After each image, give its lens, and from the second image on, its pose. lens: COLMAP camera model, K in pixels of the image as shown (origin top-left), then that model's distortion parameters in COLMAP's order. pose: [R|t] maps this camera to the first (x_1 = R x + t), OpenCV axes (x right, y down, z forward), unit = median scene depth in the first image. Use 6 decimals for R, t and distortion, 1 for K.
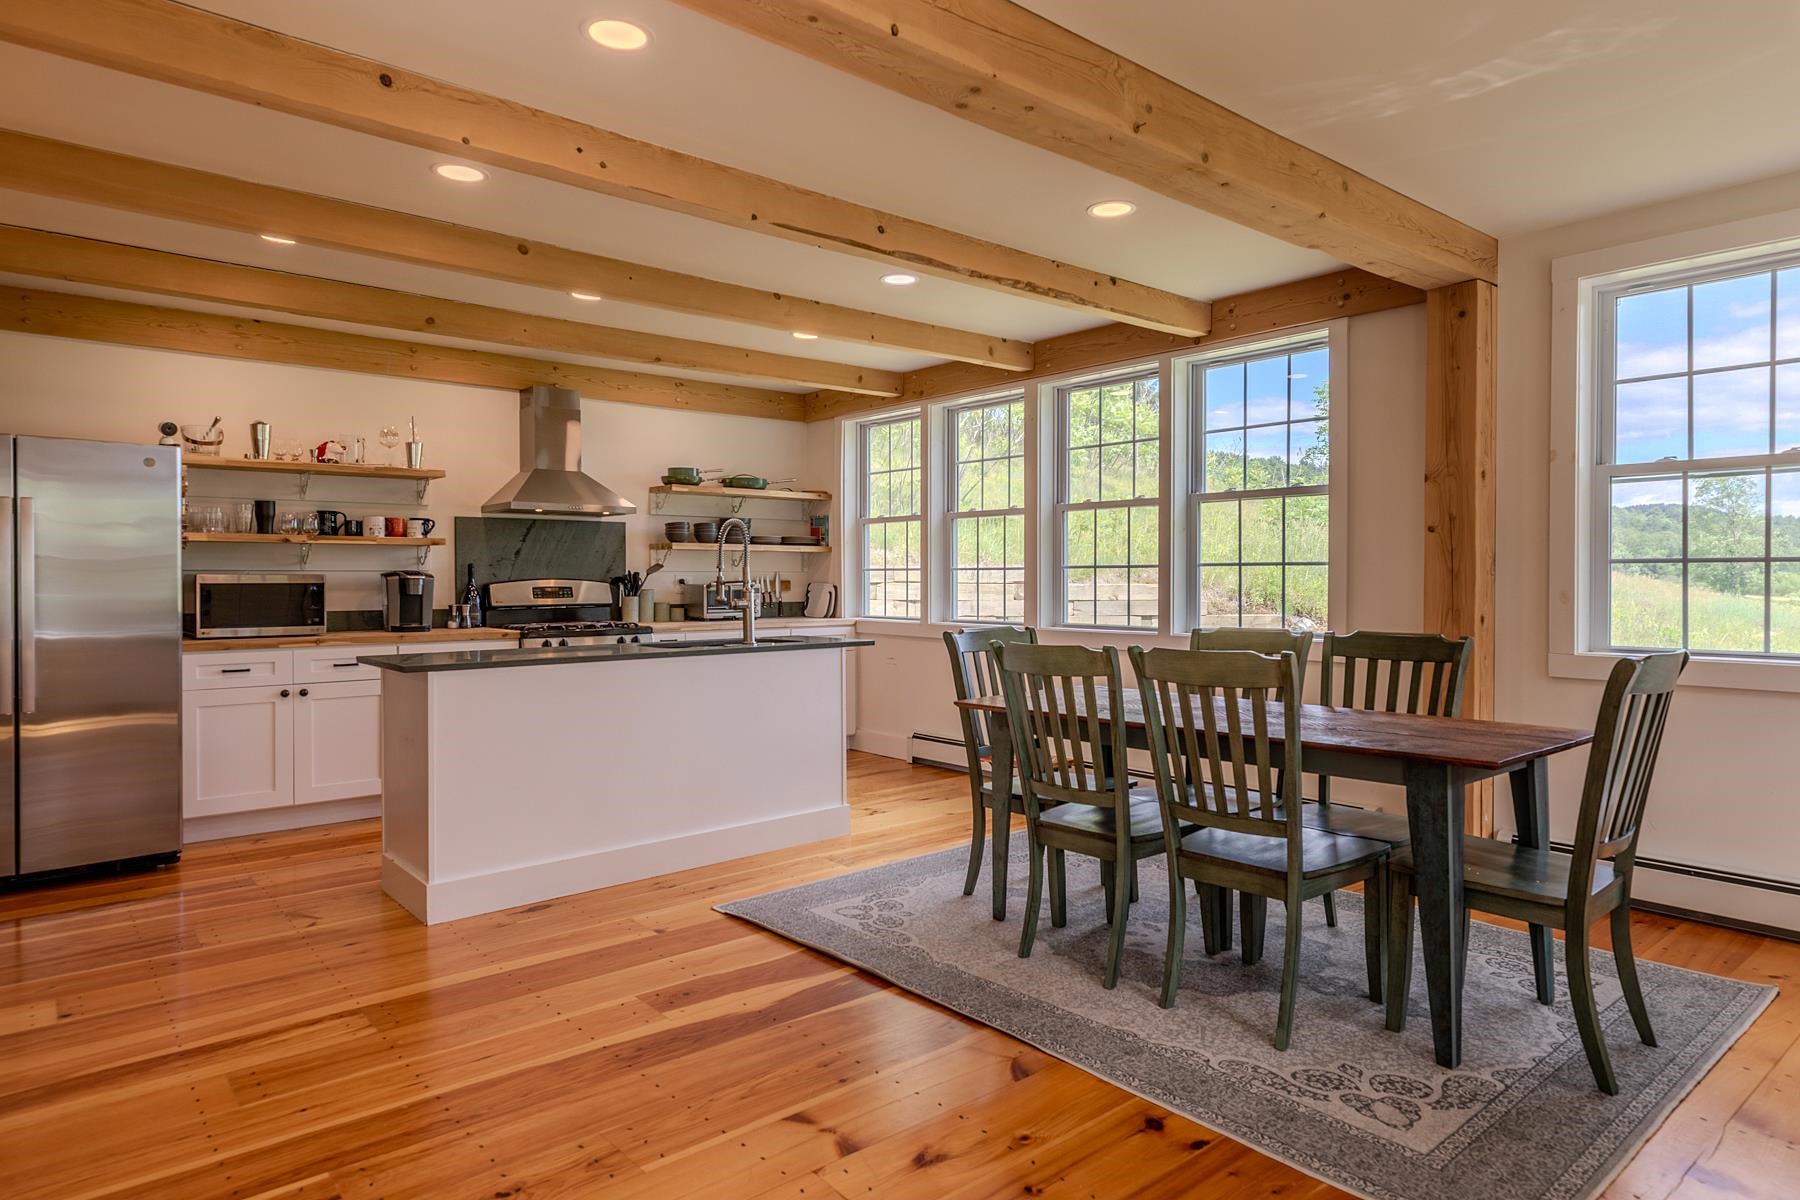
lens RADIAL K [[1057.6, 0, 948.9], [0, 1057.6, 600.0], [0, 0, 1]] dist [-0.003433, -0.001200]
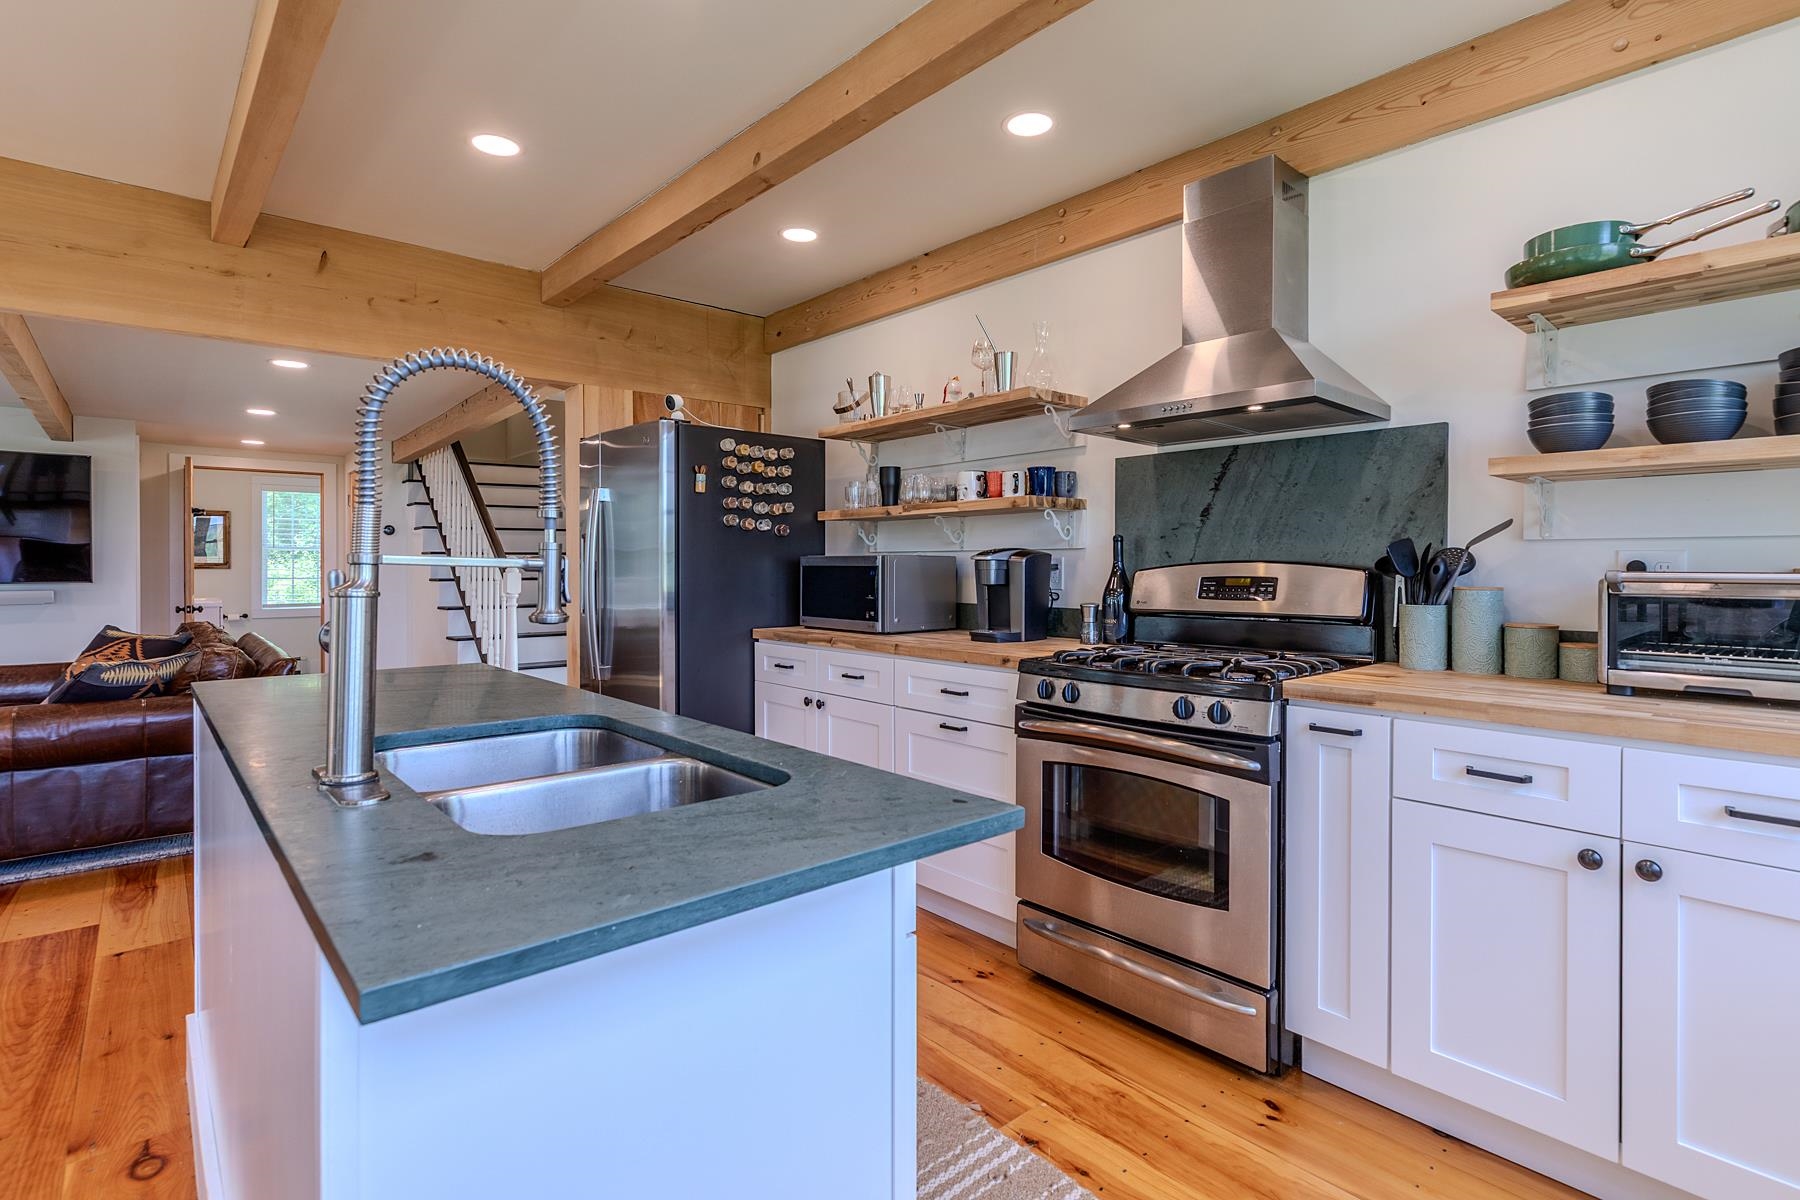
lens RADIAL K [[849.6, 0, 897.4], [0, 849.6, 574.7], [0, 0, 1]] dist [0.001381, 0.000161]
pose [[0.001202, 0.007667, -0.999970, 0.020226], [-0.024618, 0.999668, 0.007636, -0.012623], [0.999696, 0.024608, 0.001390, 0.843219]]
